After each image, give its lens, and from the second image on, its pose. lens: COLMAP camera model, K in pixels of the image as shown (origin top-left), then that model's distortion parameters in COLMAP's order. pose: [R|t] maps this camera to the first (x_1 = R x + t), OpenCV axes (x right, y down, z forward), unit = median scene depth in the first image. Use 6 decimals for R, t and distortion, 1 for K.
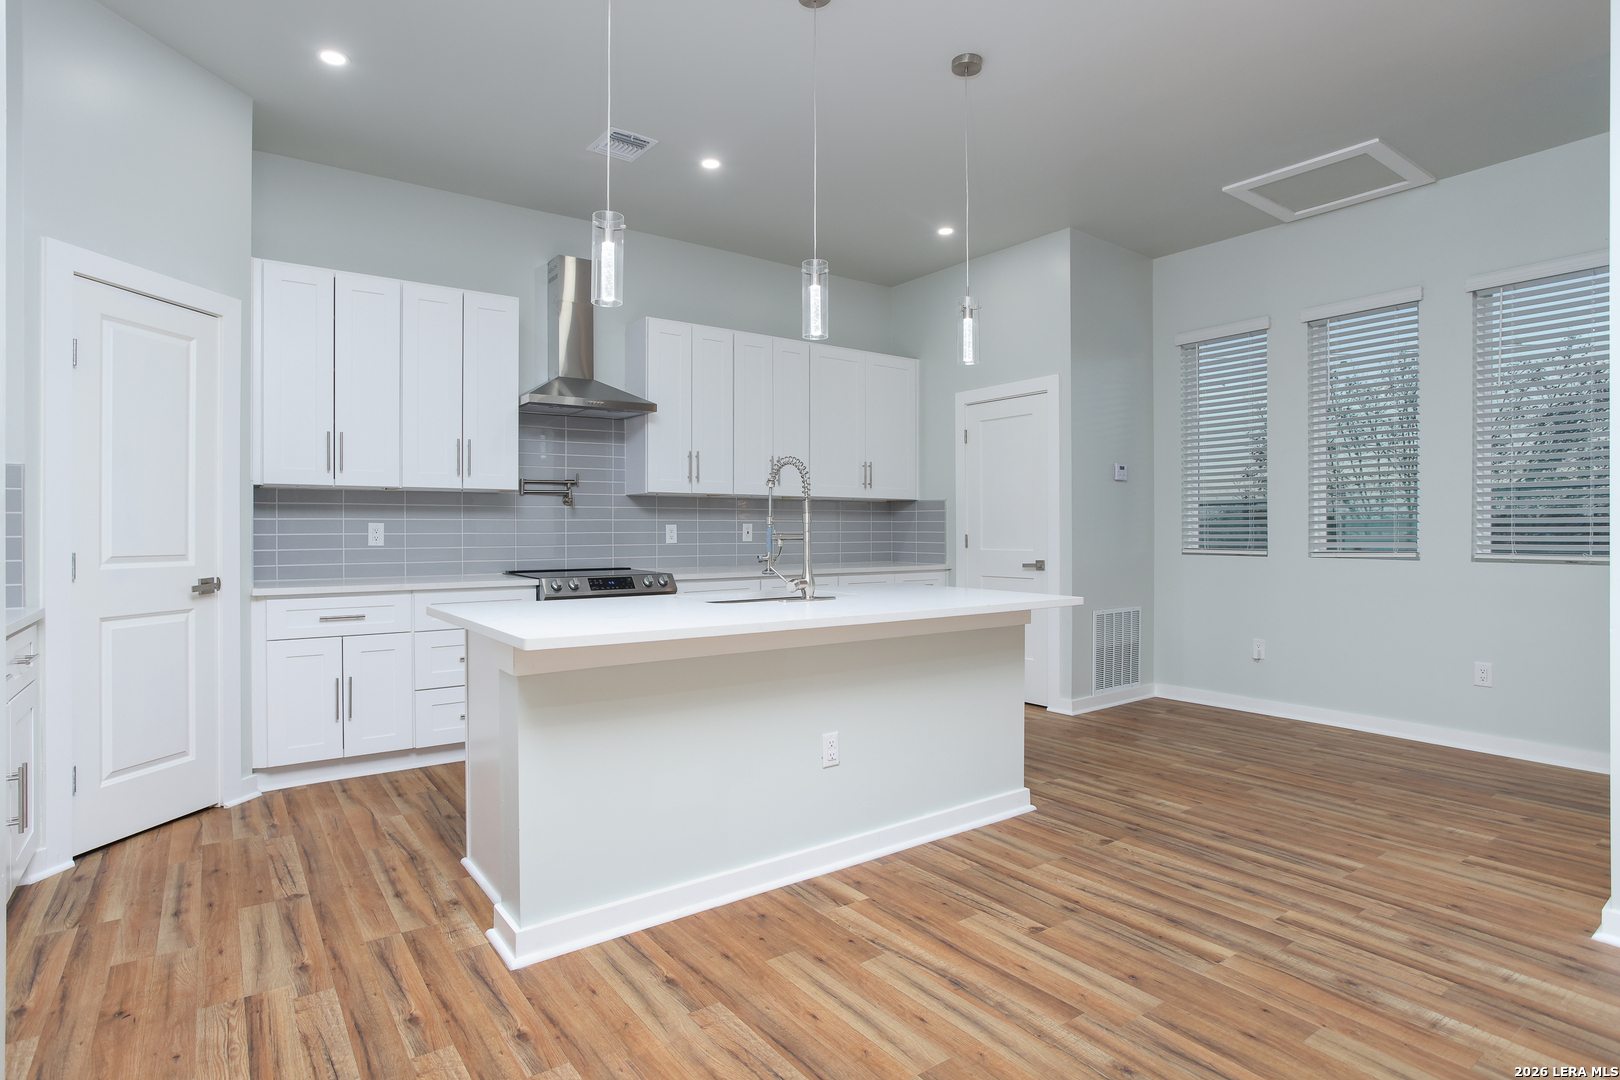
lens RADIAL K [[825.5, 0, 804.6], [0, 825.5, 530.7], [0, 0, 1]] dist [0.018562, 0.000207]
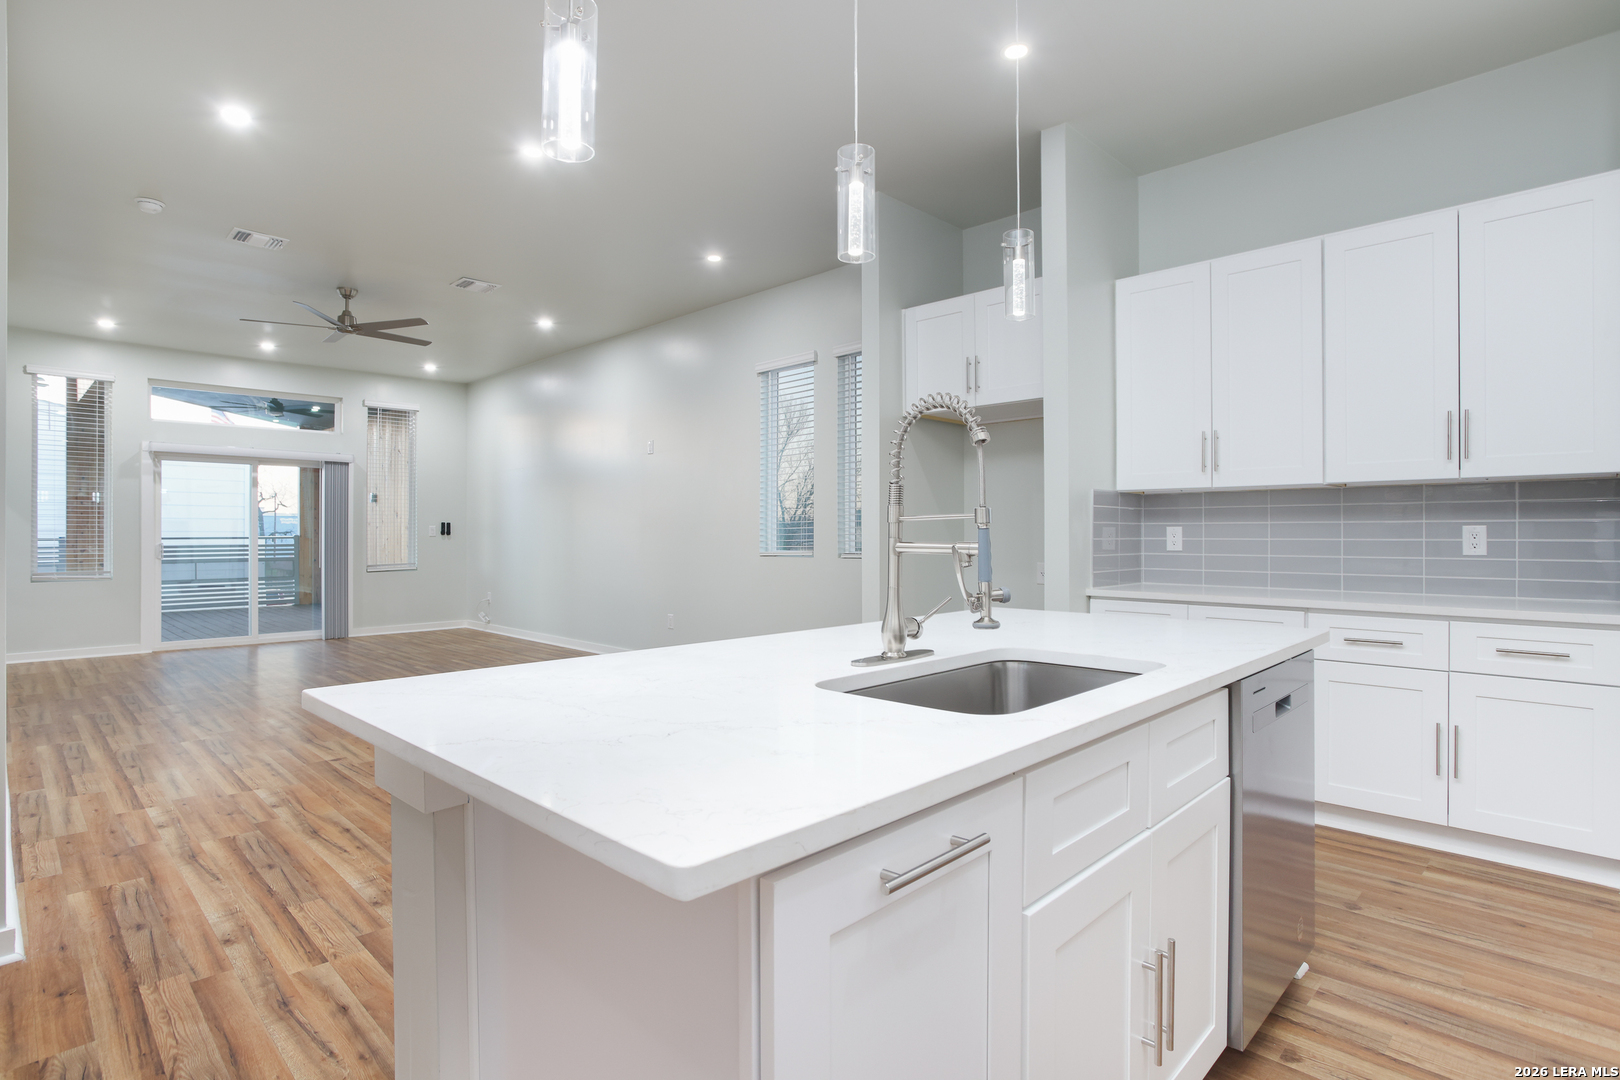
lens RADIAL K [[848.4, 0, 777.1], [0, 848.4, 535.5], [0, 0, 1]] dist [-0.040933, 0.018353]
pose [[-0.990620, -0.000631, -0.136641, 0.173521], [-0.000768, 0.999999, 0.000956, 0.000124], [0.136641, 0.001052, -0.990620, 1.666521]]
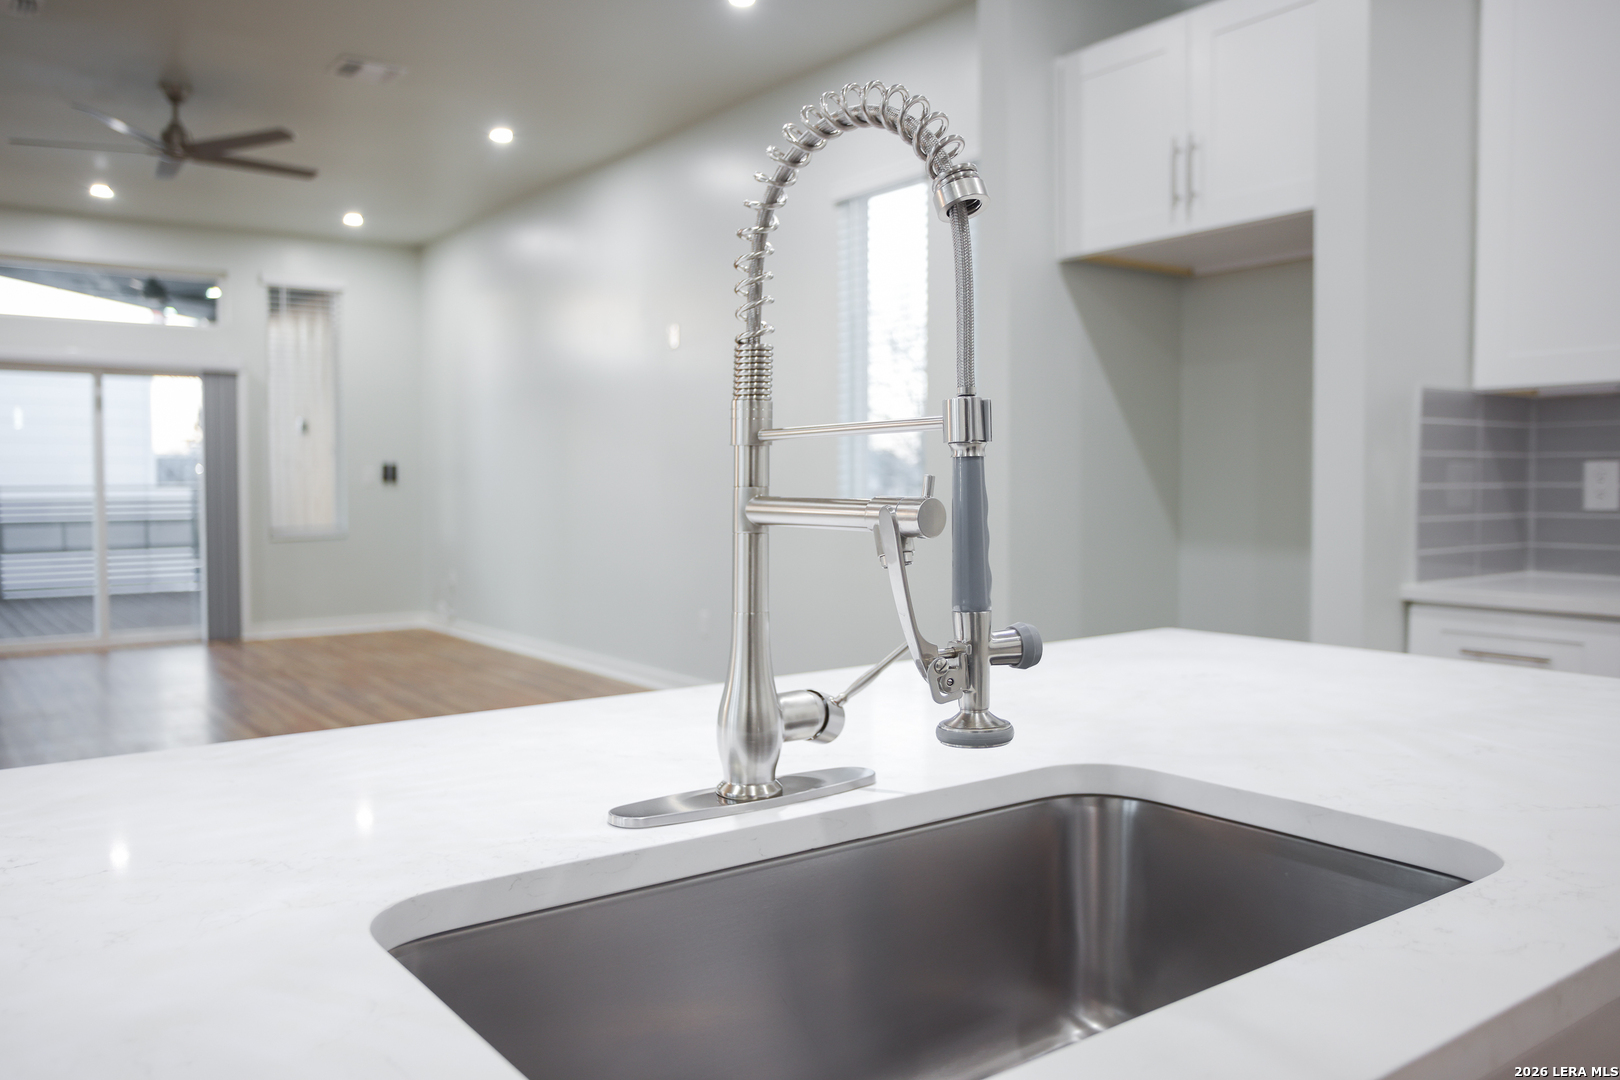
lens RADIAL K [[1231.2, 0, 802.3], [0, 1231.2, 530.5], [0, 0, 1]] dist [-0.003190, 0.004714]
pose [[-0.999941, 0.002282, 0.010582, -0.015064], [0.002708, 0.999176, 0.040485, 0.000739], [-0.010481, 0.040511, -0.999124, 1.409344]]
